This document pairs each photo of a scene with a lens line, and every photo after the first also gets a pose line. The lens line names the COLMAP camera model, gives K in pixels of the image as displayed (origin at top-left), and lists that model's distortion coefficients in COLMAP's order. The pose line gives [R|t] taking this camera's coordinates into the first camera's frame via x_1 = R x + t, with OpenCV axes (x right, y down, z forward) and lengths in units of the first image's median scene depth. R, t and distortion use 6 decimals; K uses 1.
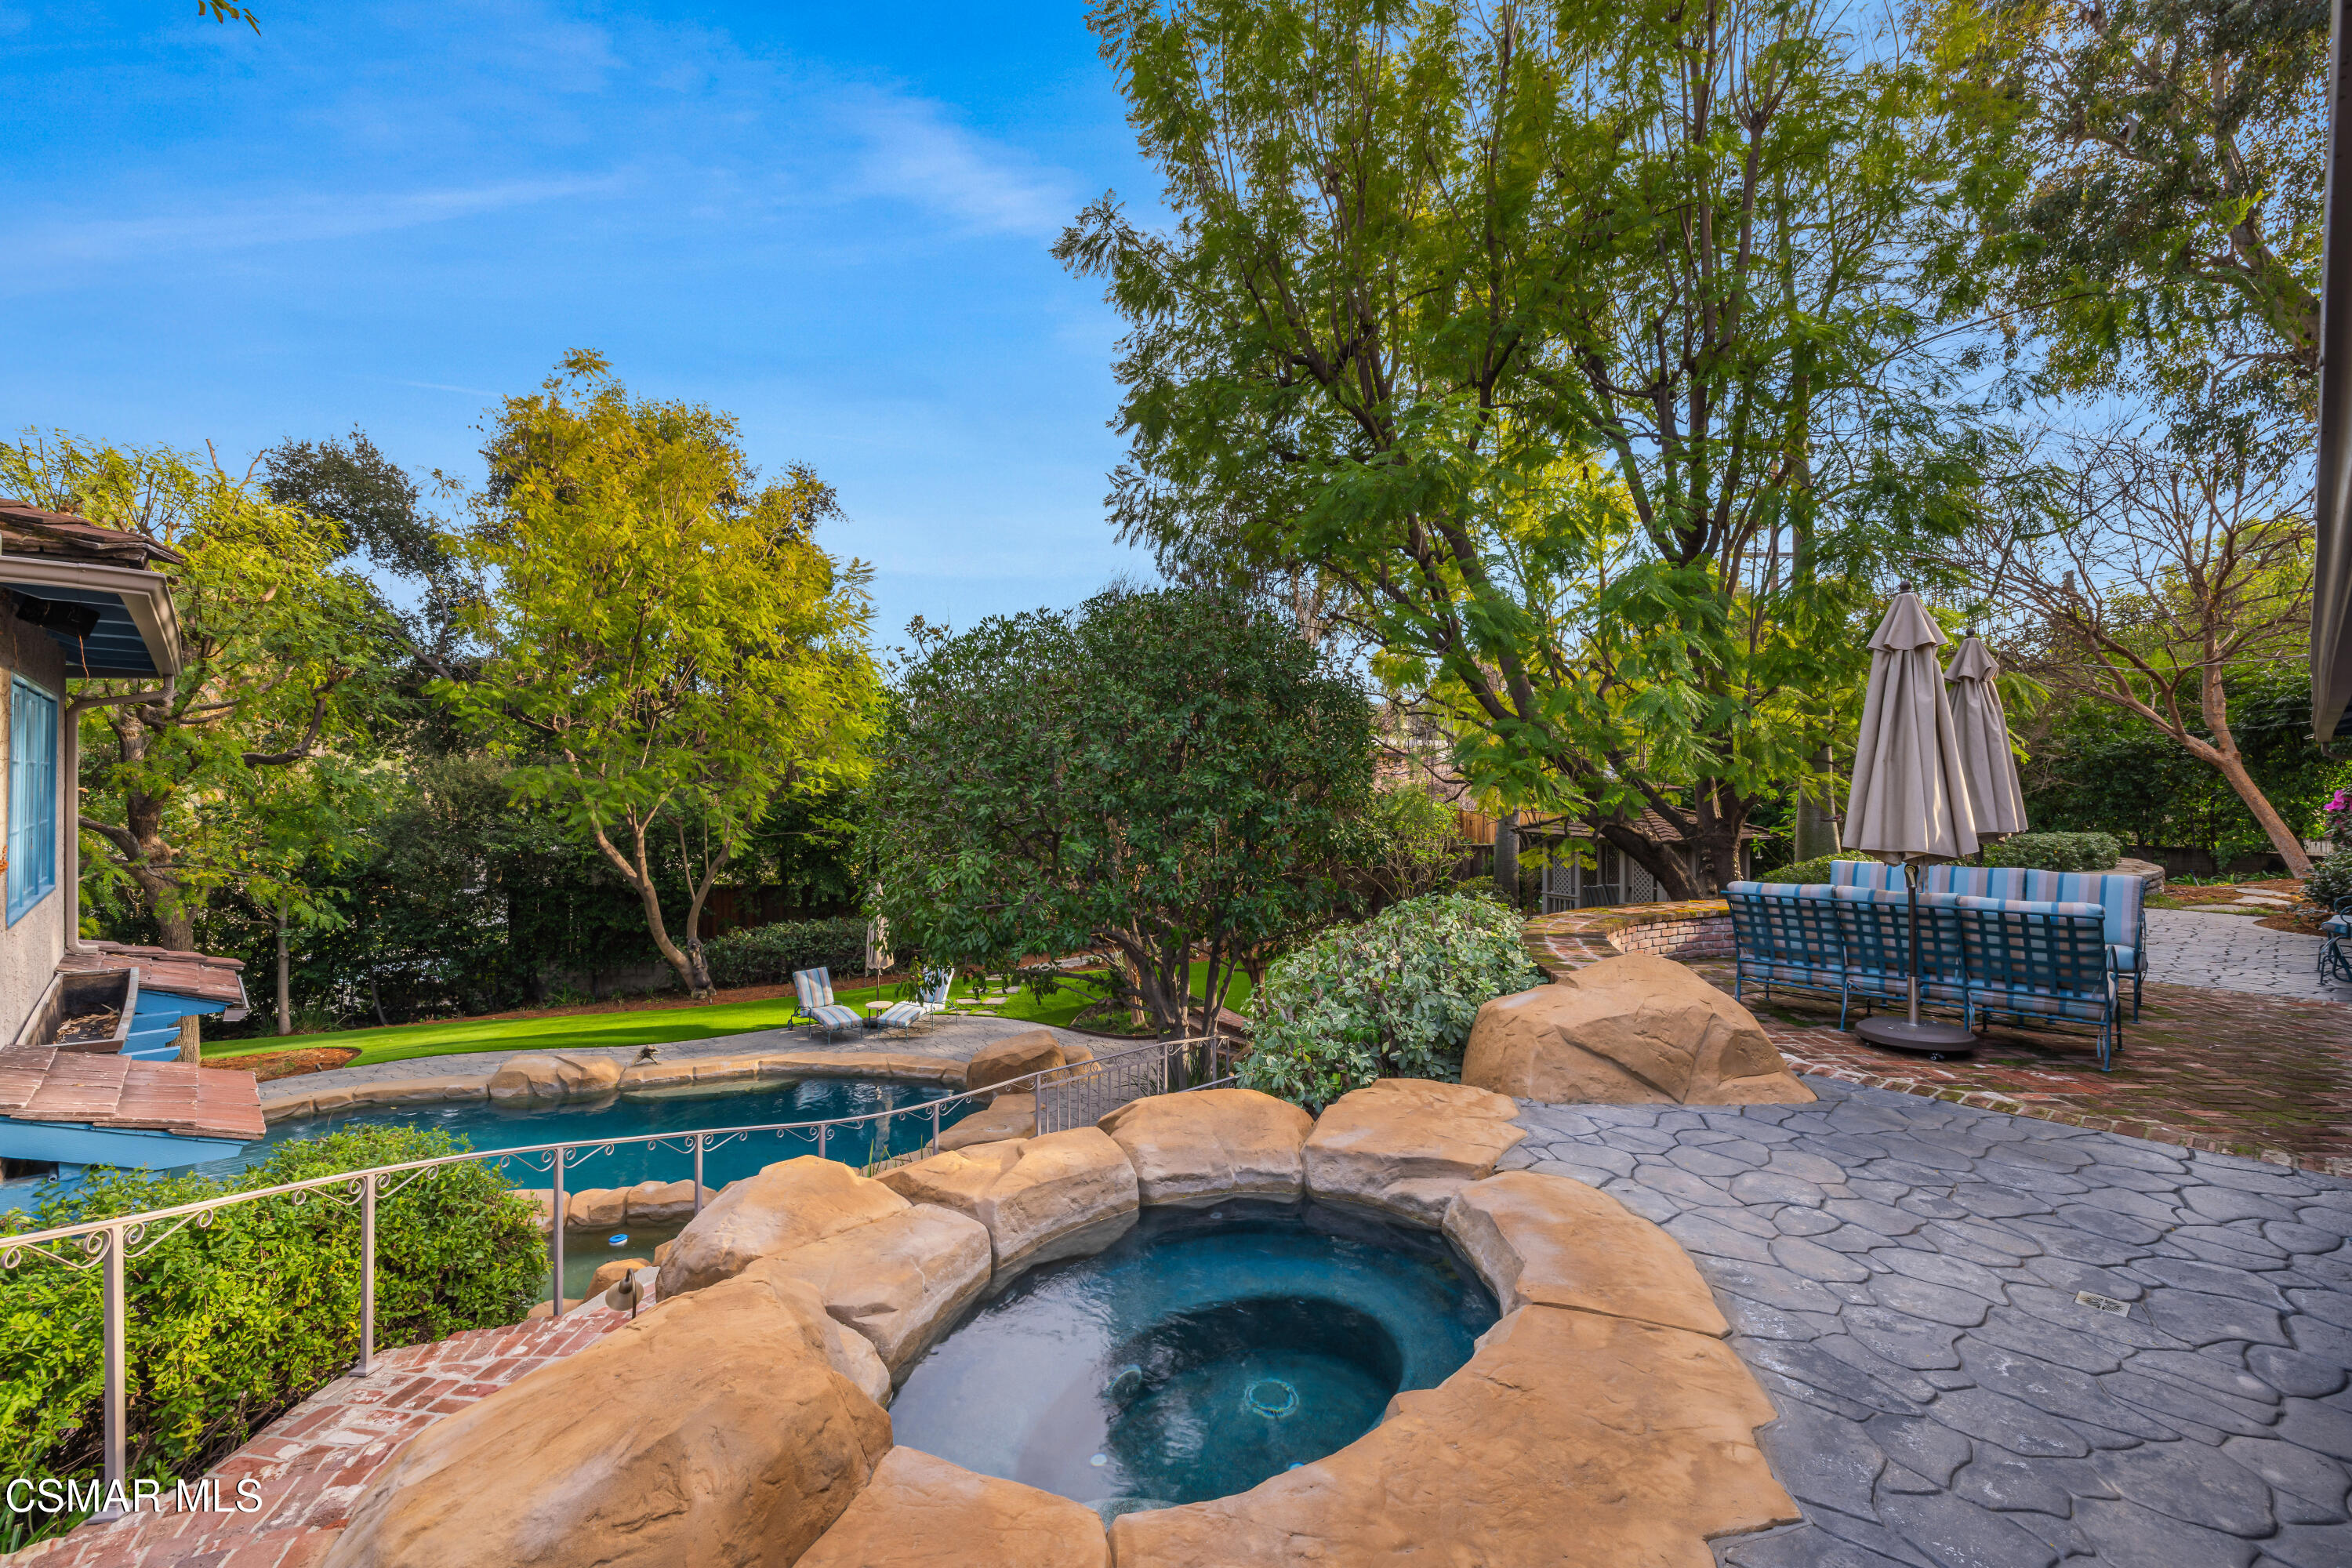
lens RADIAL K [[966.3, 0, 1176.0], [0, 966.3, 784.0], [0, 0, 1]] dist [0.001072, 0.000306]
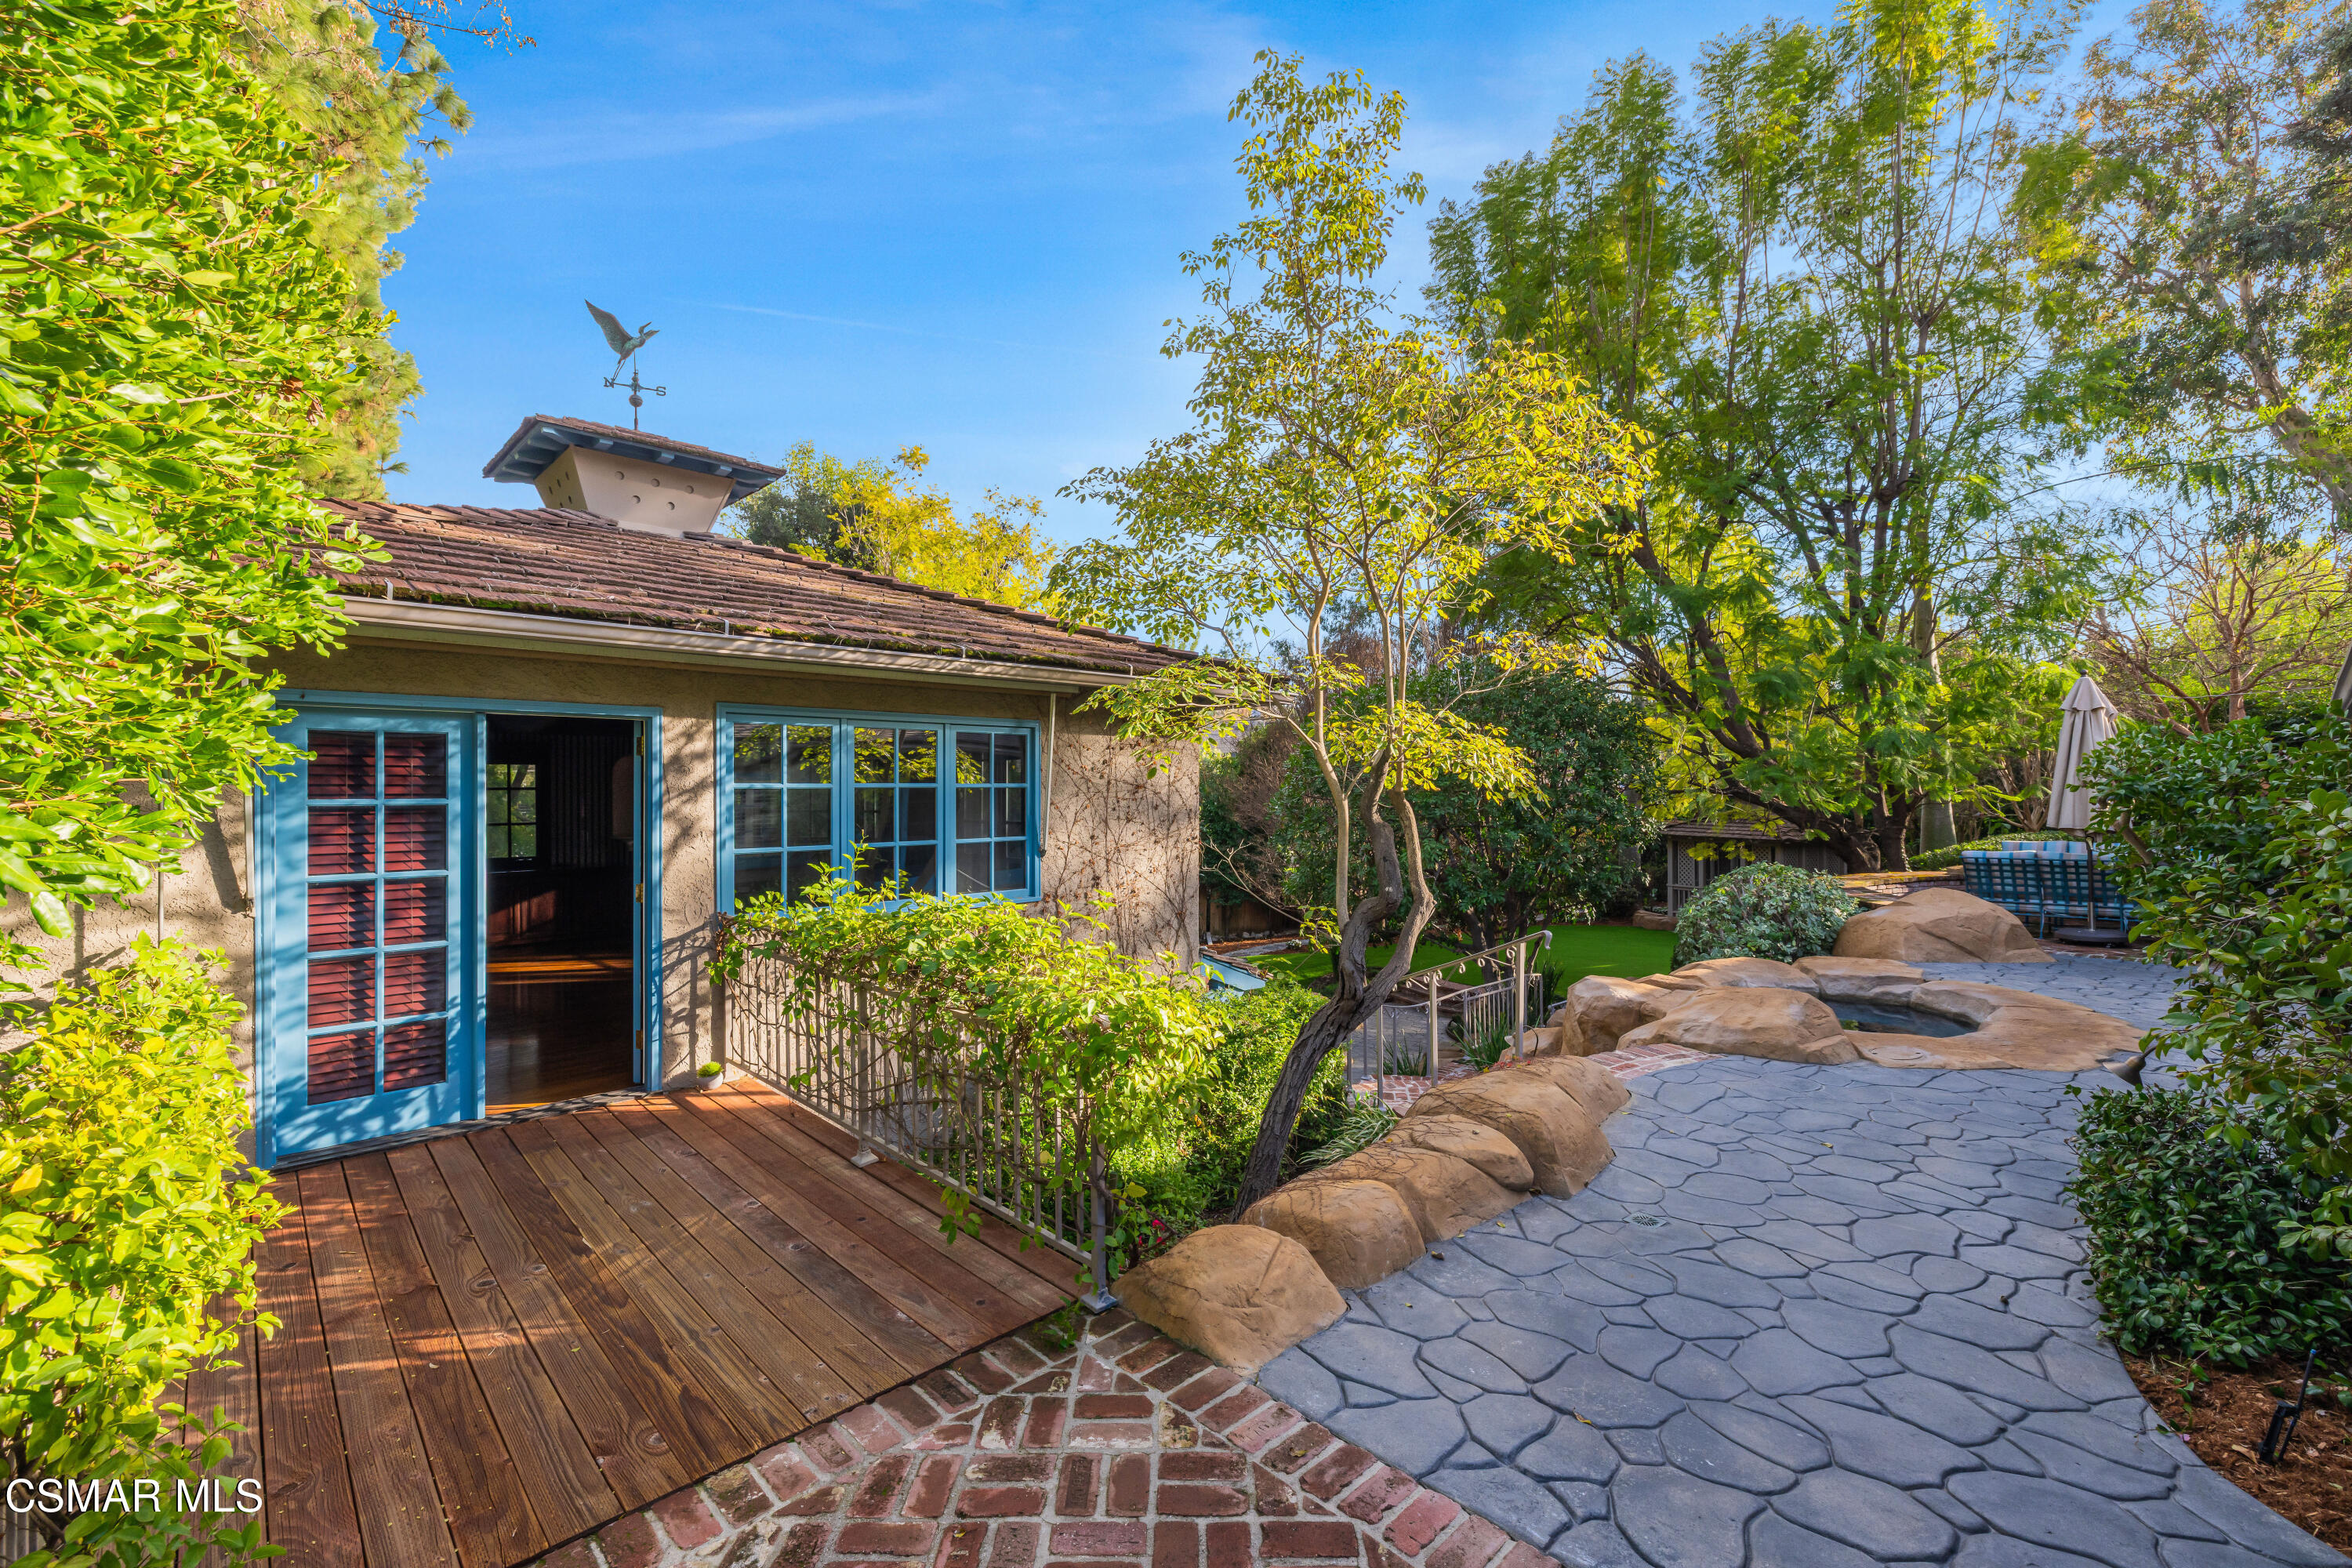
lens RADIAL K [[995.7, 0, 1170.8], [0, 995.7, 782.0], [0, 0, 1]] dist [0.001908, 0.000216]
pose [[0.999919, -0.003192, 0.012306, -0.337710], [0.003295, 0.999959, -0.008384, -0.001195], [-0.012279, 0.008424, 0.999889, -0.283419]]
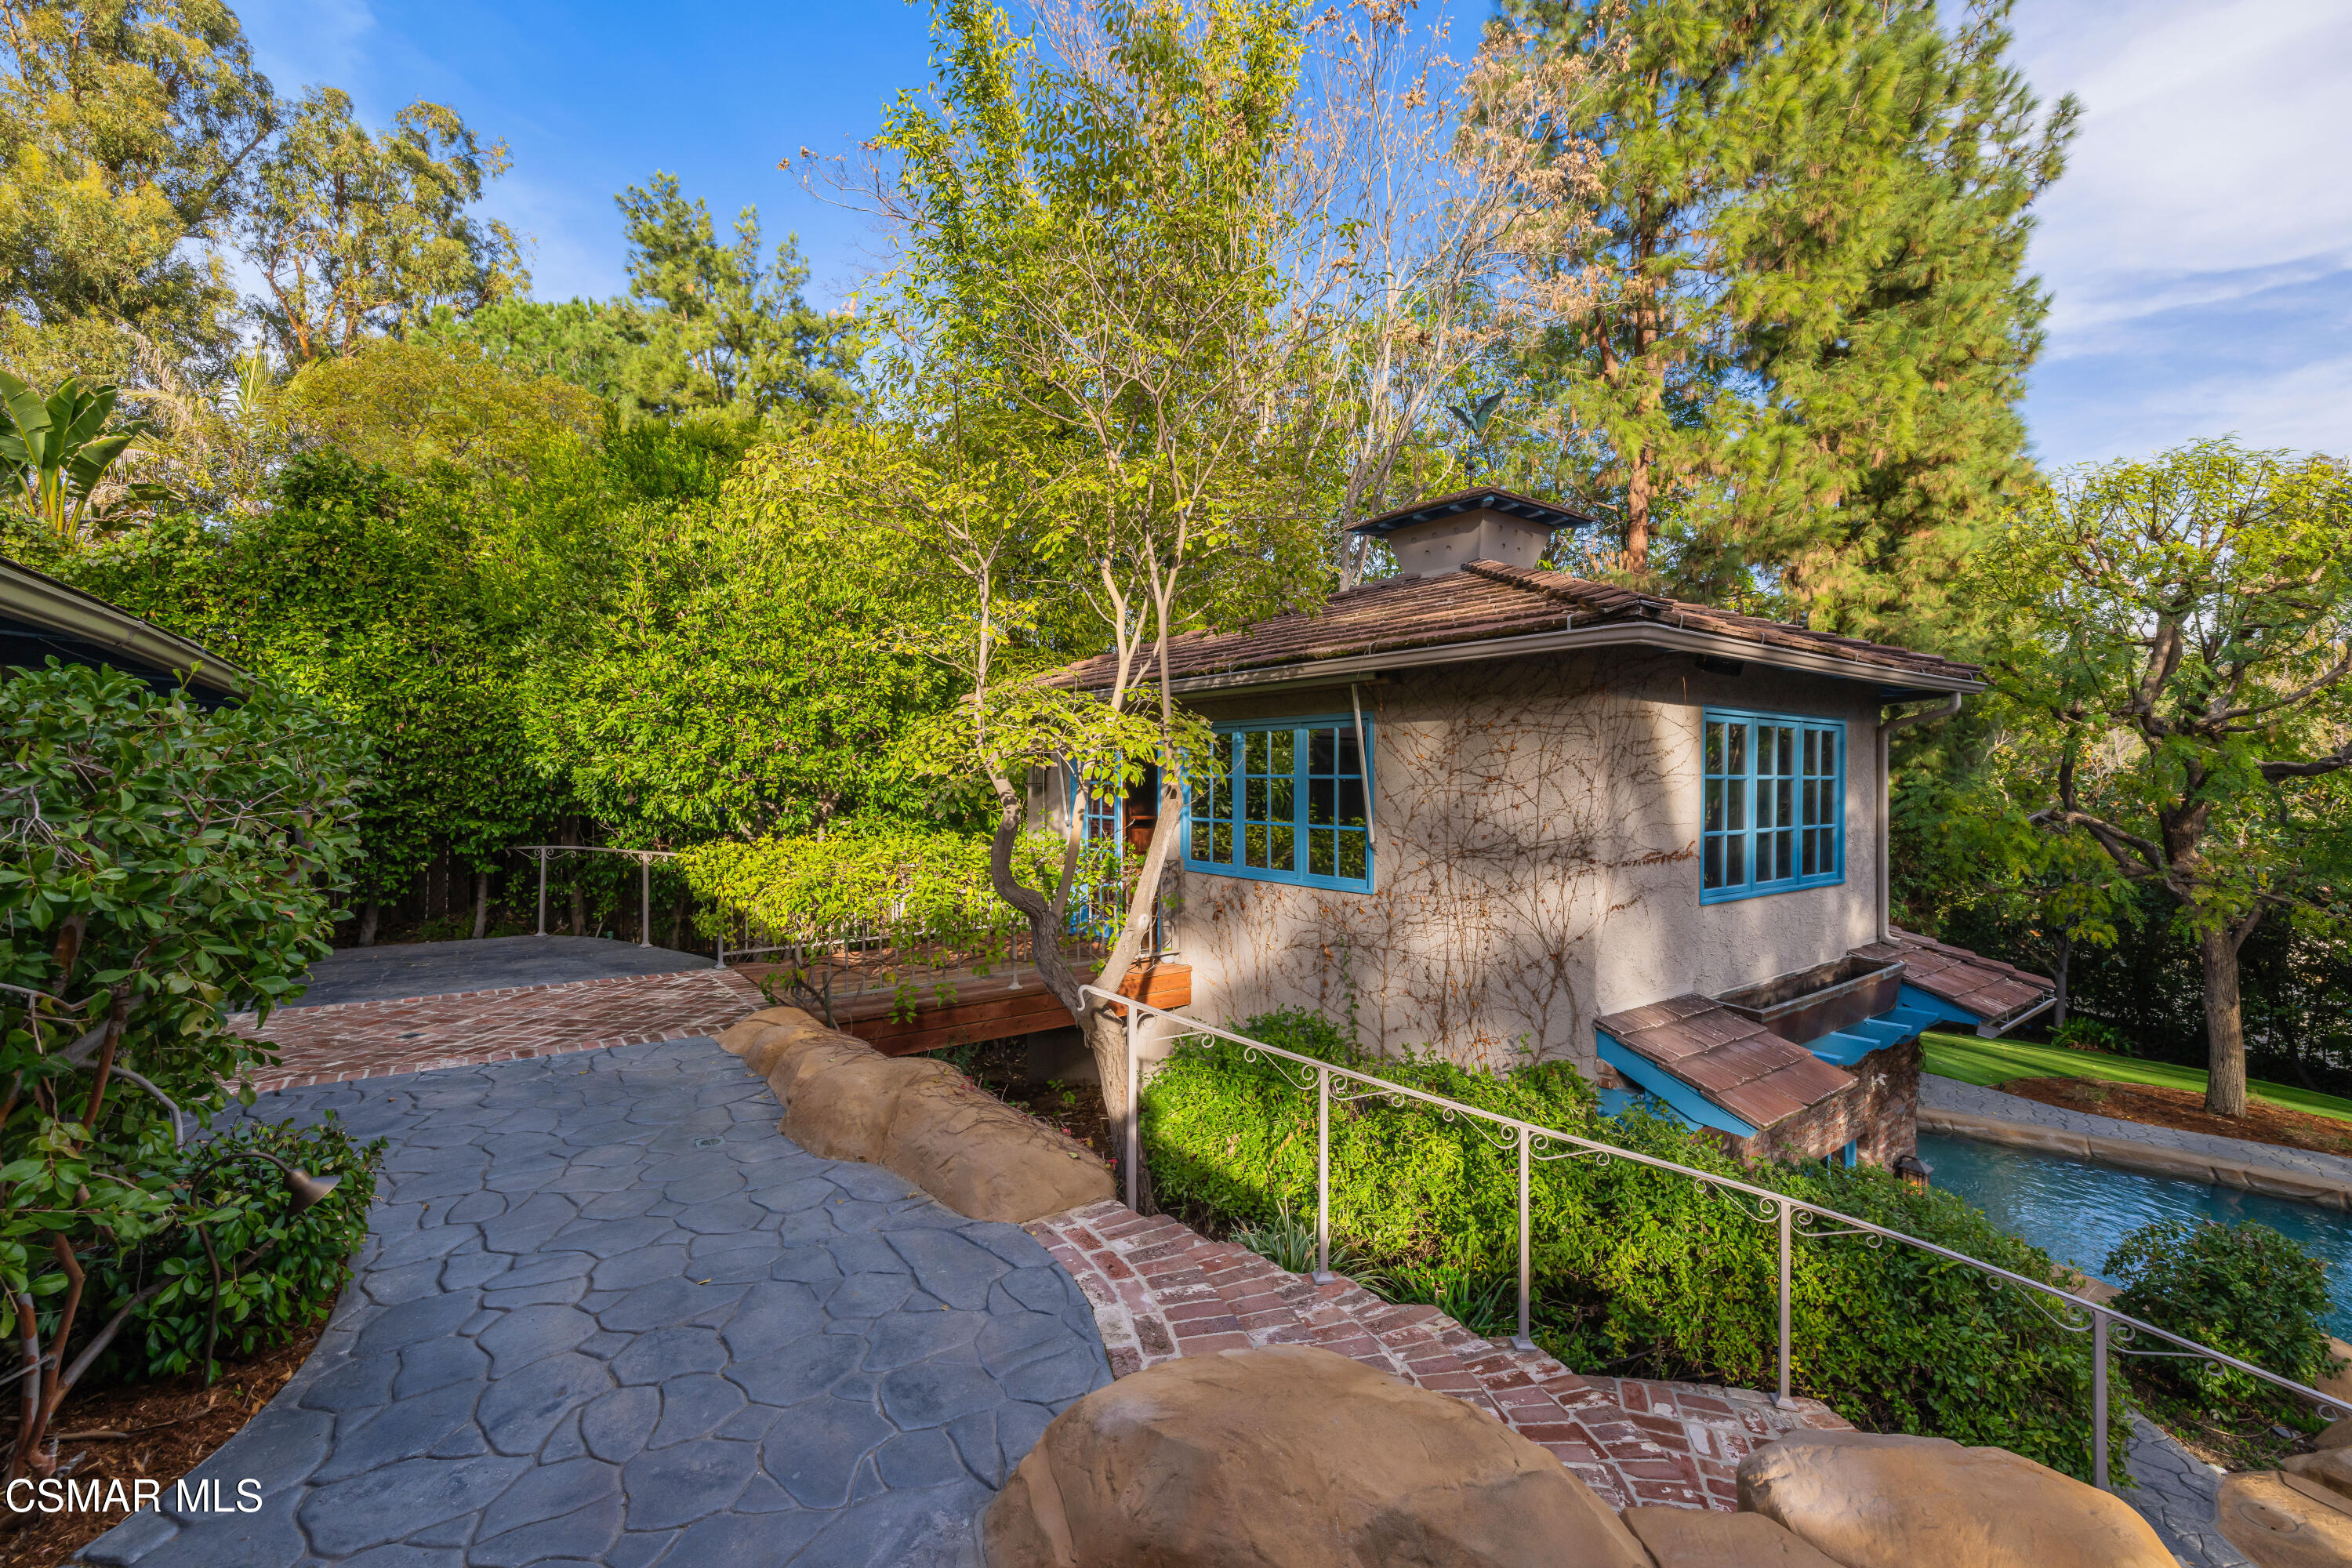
lens RADIAL K [[995.1, 0, 1174.9], [0, 995.1, 770.2], [0, 0, 1]] dist [0.001557, 0.000190]
pose [[-0.138926, -0.009734, -0.990255, 0.069703], [-0.014560, 0.999864, -0.007786, -0.003320], [0.990196, 0.013336, -0.139049, 0.151817]]
